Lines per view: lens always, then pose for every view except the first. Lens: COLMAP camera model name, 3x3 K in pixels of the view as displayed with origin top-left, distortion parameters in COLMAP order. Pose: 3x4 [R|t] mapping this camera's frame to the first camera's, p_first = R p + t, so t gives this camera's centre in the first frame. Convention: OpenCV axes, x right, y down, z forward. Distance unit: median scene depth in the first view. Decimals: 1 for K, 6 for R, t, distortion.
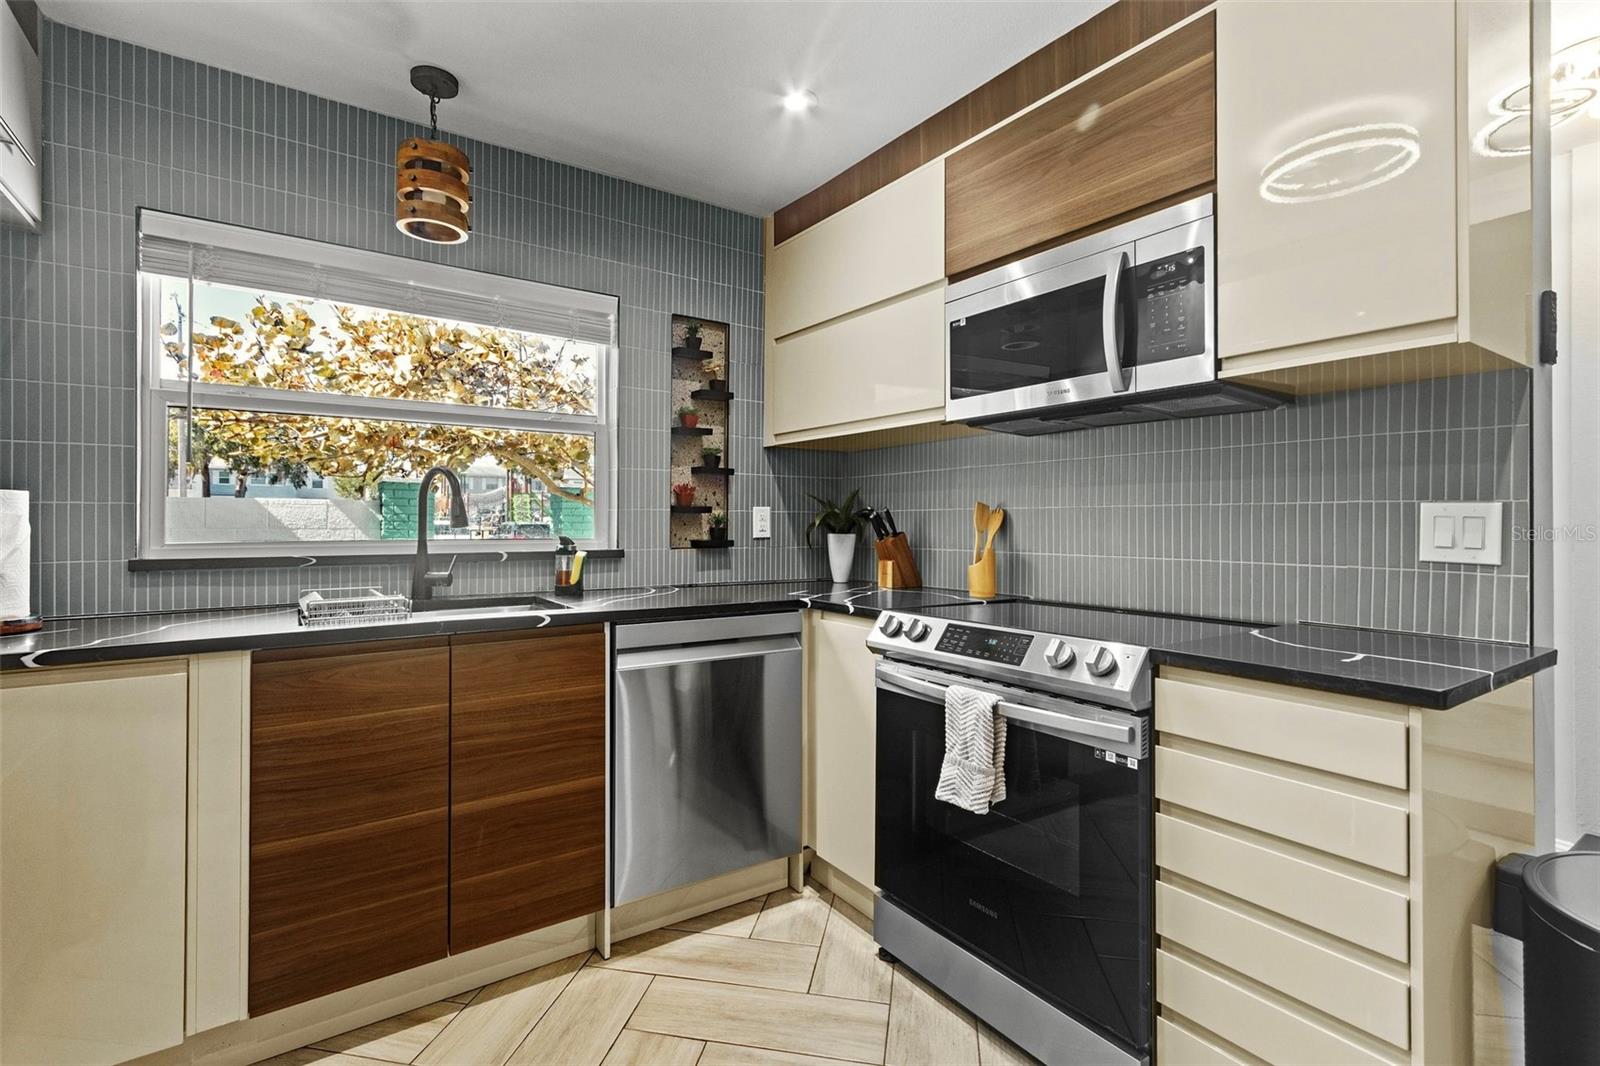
lens RADIAL K [[738.7, 0, 801.2], [0, 738.7, 520.1], [0, 0, 1]] dist [0.001318, -0.000501]
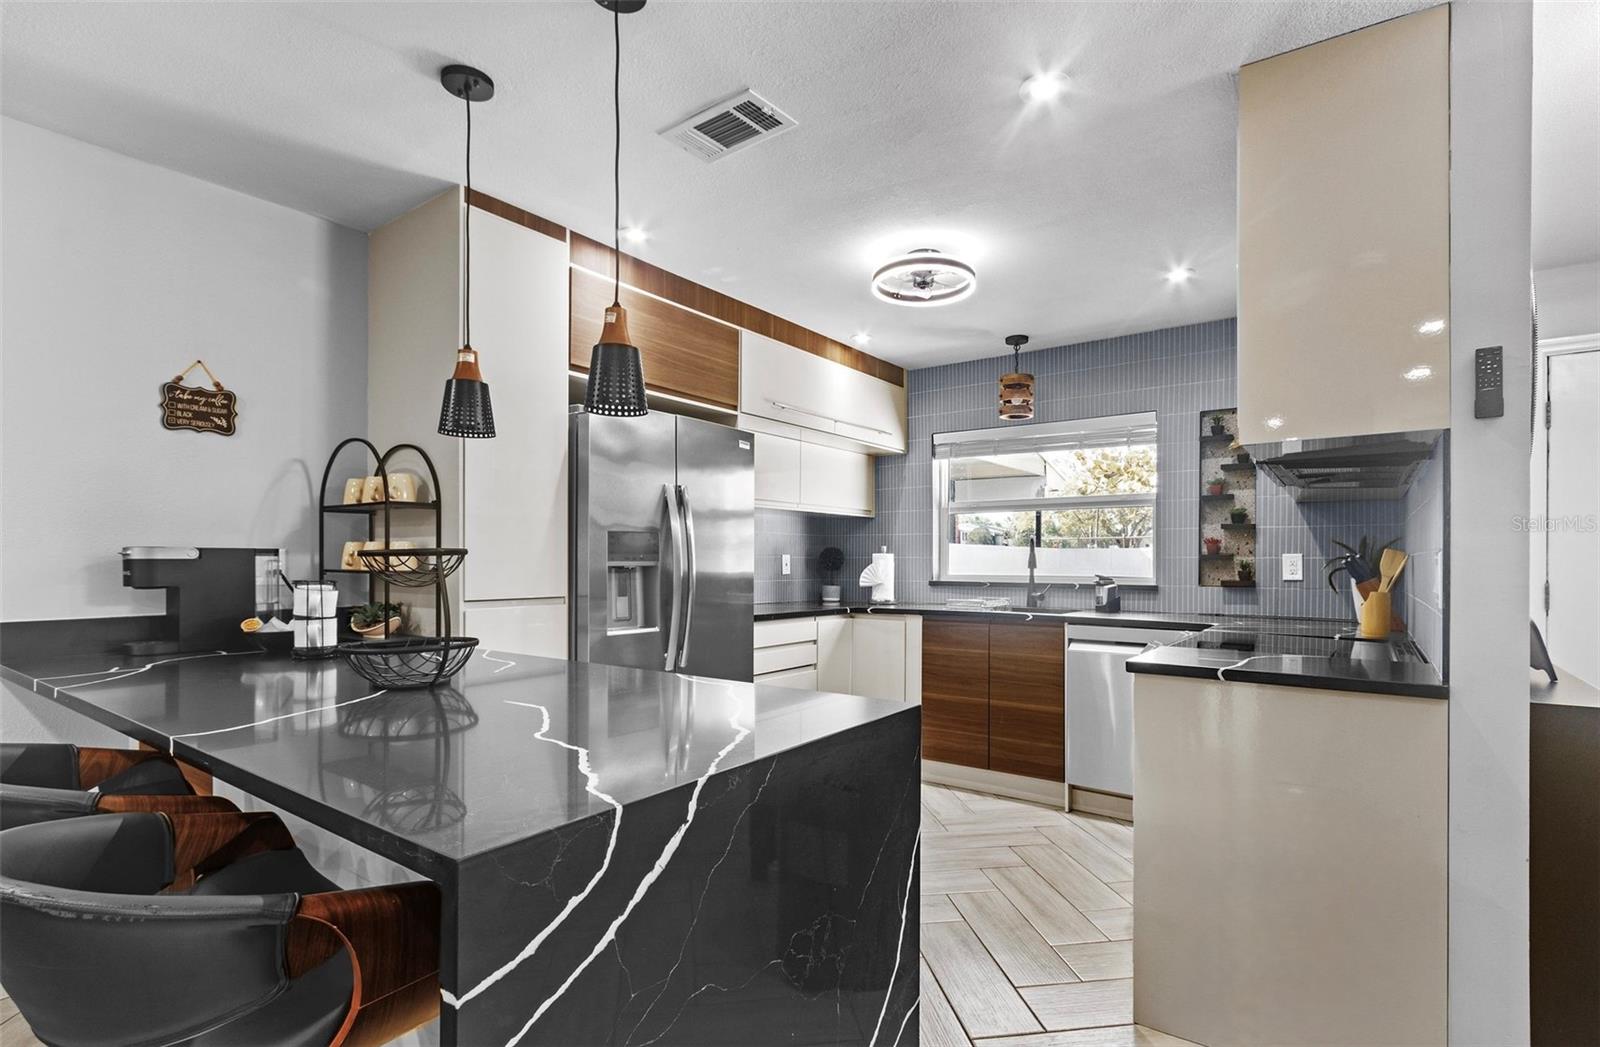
lens RADIAL K [[773.5, 0, 800.6], [0, 773.5, 562.6], [0, 0, 1]] dist [-0.000125, -0.000025]
pose [[0.318178, 0.001547, -0.948030, 0.932868], [-0.000524, 0.999999, 0.001456, -0.006108], [0.948031, 0.000033, 0.318179, -0.141410]]
